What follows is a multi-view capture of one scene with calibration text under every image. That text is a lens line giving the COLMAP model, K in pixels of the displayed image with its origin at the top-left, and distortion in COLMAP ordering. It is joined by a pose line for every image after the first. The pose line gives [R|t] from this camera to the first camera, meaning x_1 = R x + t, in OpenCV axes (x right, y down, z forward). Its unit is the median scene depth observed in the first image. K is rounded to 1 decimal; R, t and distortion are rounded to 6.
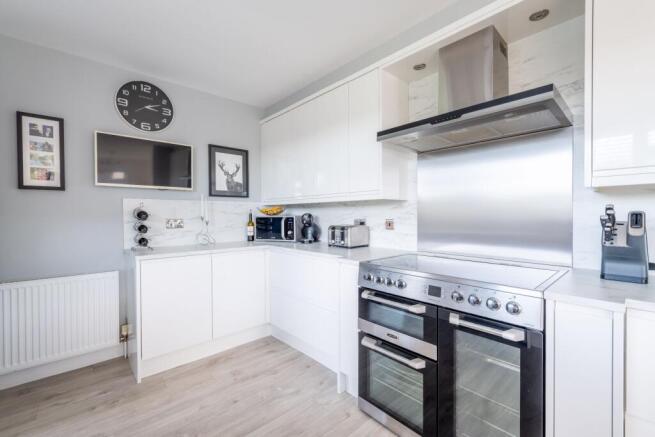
lens RADIAL K [[282.6, 0, 327.5], [0, 282.6, 218.5], [0, 0, 1]] dist [0.001301, 0.000155]
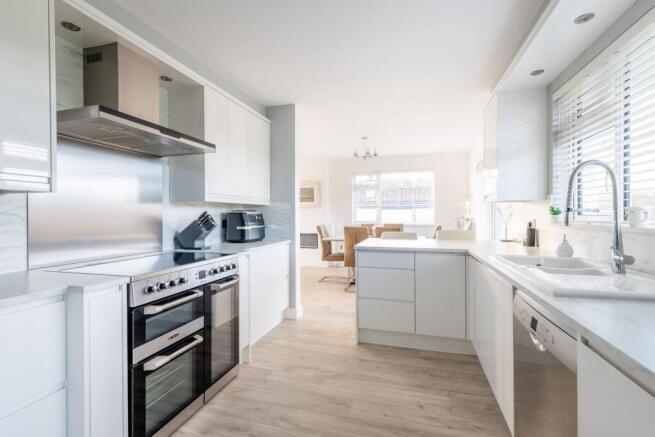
lens RADIAL K [[294.4, 0, 327.5], [0, 294.4, 218.5], [0, 0, 1]] dist [-0.002179, -0.000732]
pose [[-0.527438, -0.000567, 0.849594, -0.951661], [0.017764, 0.999774, 0.011696, -0.004936], [-0.849408, 0.021261, -0.527308, 1.083883]]
